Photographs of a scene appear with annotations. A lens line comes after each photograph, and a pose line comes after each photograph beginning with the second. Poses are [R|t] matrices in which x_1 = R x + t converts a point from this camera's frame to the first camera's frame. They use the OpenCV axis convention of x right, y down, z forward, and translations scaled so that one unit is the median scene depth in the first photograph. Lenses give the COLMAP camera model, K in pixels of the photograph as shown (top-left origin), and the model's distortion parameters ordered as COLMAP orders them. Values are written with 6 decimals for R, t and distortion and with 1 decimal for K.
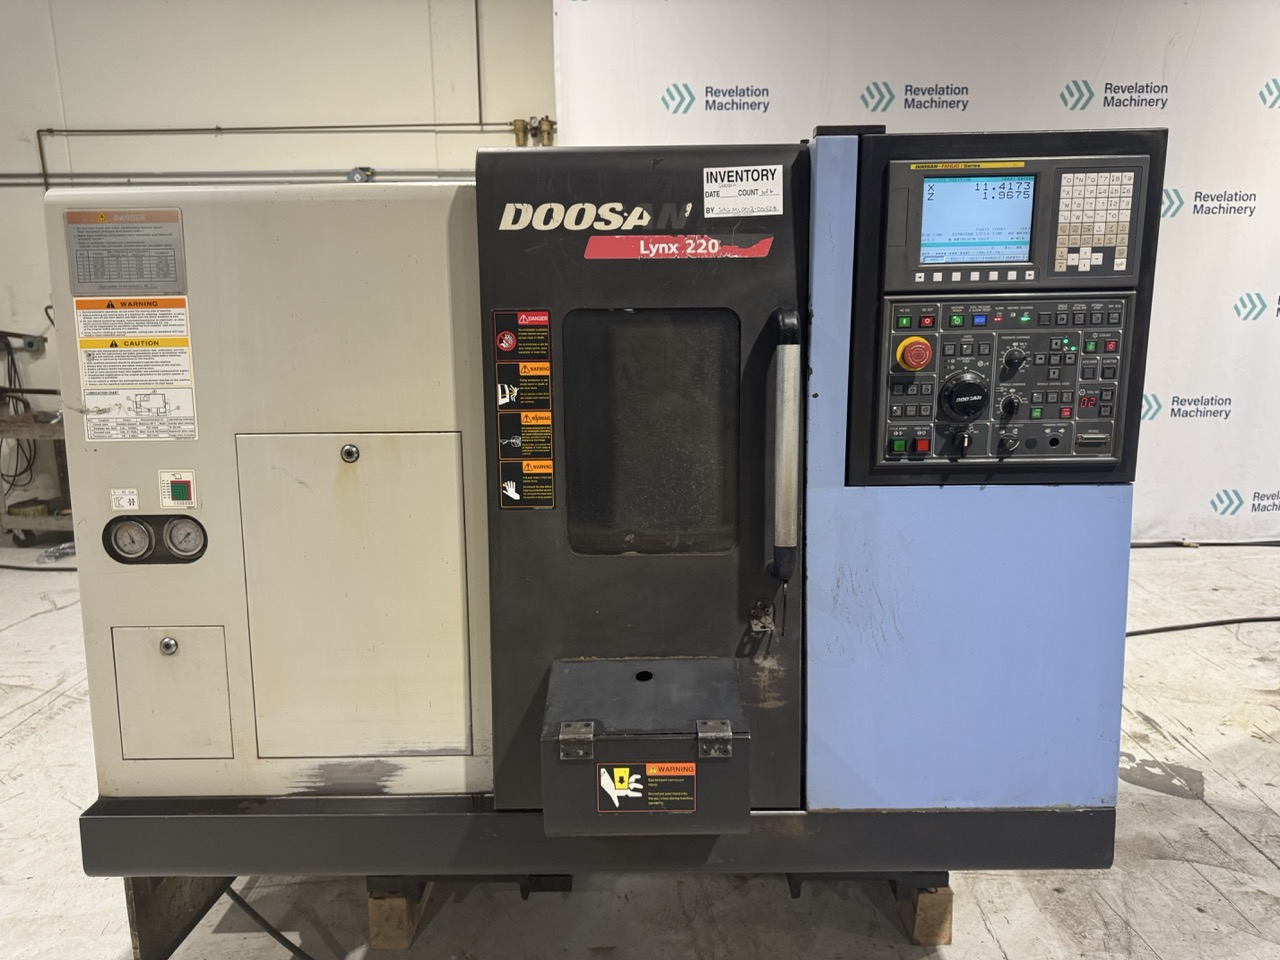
lens RADIAL K [[889.1, 0, 631.7], [0, 889.1, 486.7], [0, 0, 1]] dist [0.119611, -0.205735]
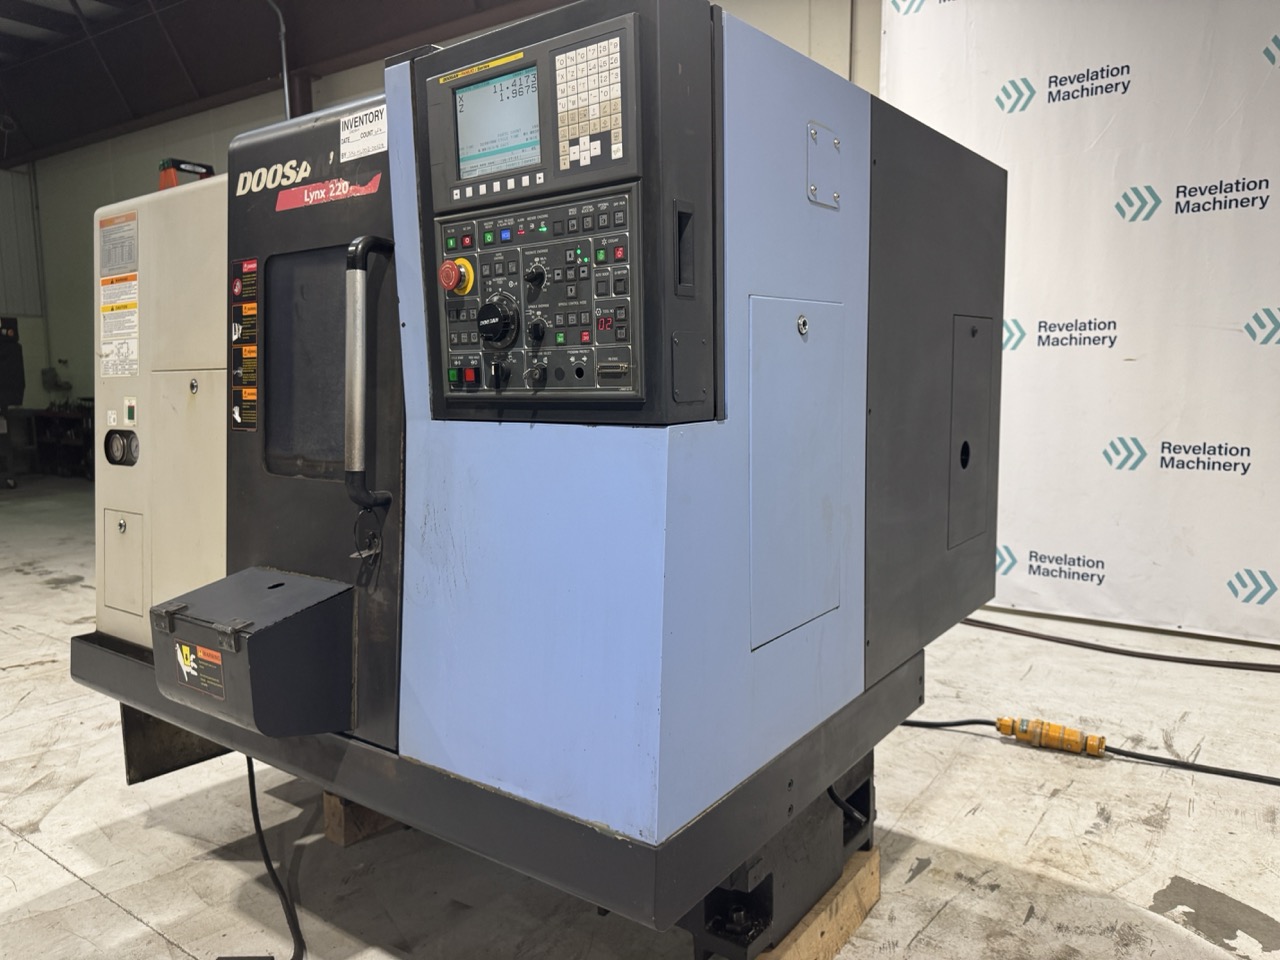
lens RADIAL K [[889.1, 0, 631.7], [0, 889.1, 486.7], [0, 0, 1]] dist [0.119611, -0.205735]
pose [[0.807911, 0.073877, -0.584656, 1.017373], [-0.115081, 0.992789, -0.033577, 0.081613], [0.577959, 0.094409, 0.810587, 0.356894]]
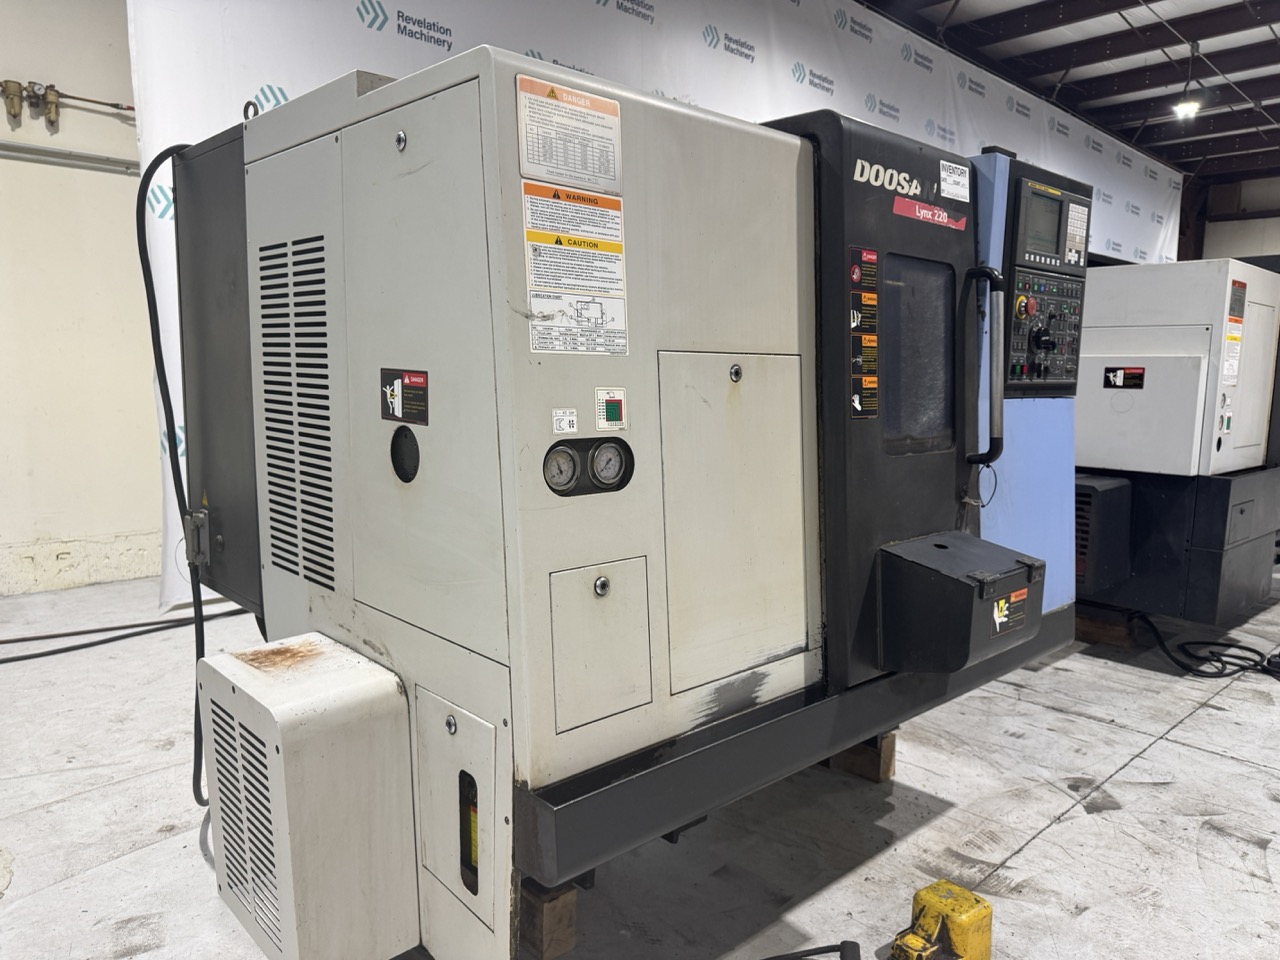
lens RADIAL K [[889.1, 0, 631.7], [0, 889.1, 486.7], [0, 0, 1]] dist [0.119611, -0.205735]
pose [[0.728986, -0.064254, 0.681507, -1.194715], [0.109034, 0.993773, -0.022935, 0.112088], [-0.675790, 0.091026, 0.731452, 0.361709]]
